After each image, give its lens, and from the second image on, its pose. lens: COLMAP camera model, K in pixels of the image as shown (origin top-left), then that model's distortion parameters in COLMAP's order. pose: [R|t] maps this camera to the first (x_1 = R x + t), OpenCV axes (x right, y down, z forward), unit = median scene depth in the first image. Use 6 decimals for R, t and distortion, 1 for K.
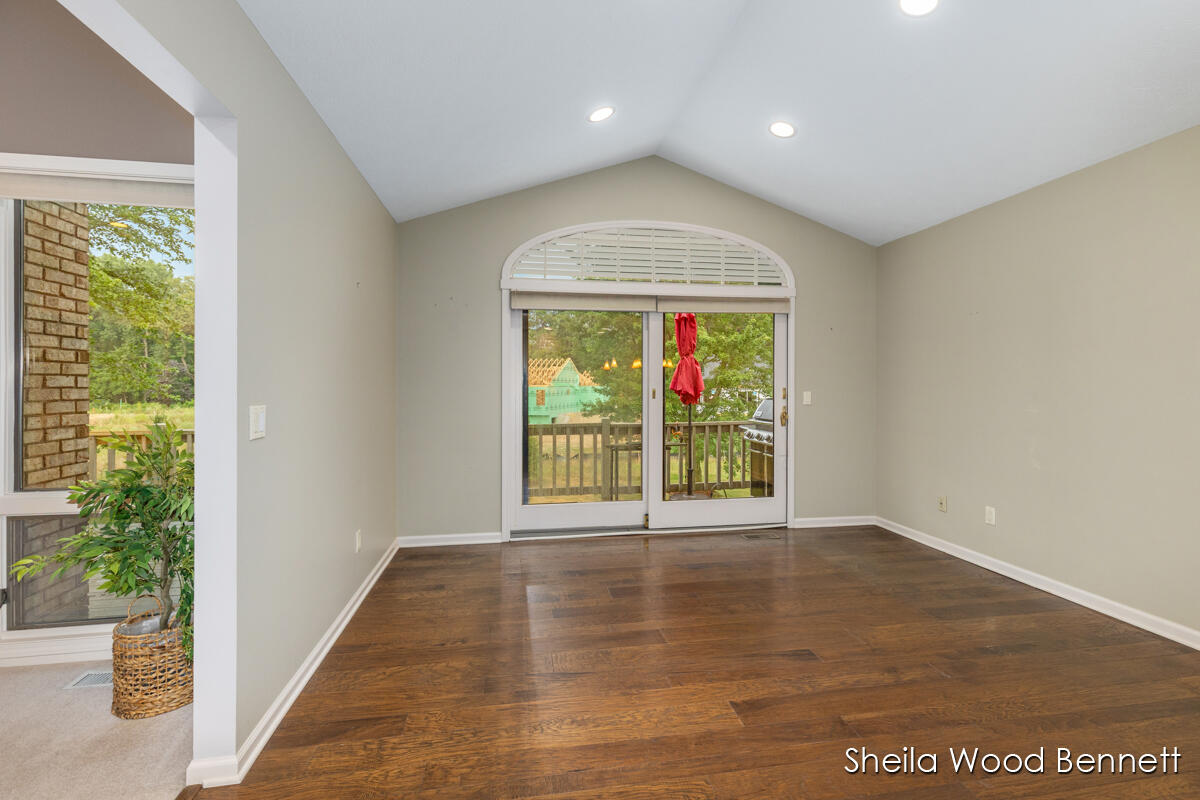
lens RADIAL K [[541.1, 0, 598.3], [0, 541.1, 380.9], [0, 0, 1]] dist [0.007757, -0.000109]
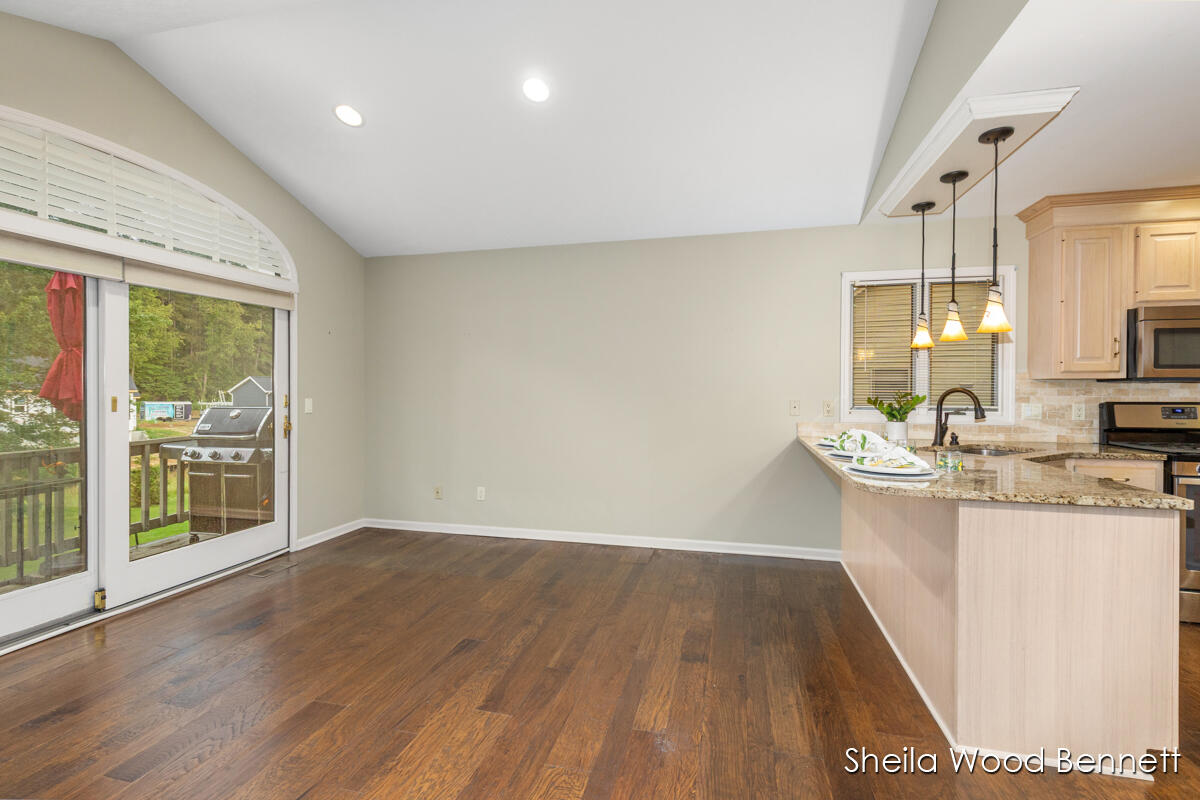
lens RADIAL K [[542.3, 0, 603.7], [0, 542.3, 392.3], [0, 0, 1]] dist [0.008062, -0.000348]
pose [[0.395420, 0.000600, 0.918500, -0.408782], [-0.010541, 0.999937, 0.003884, 0.000429], [-0.918440, -0.011218, 0.395401, 0.274216]]
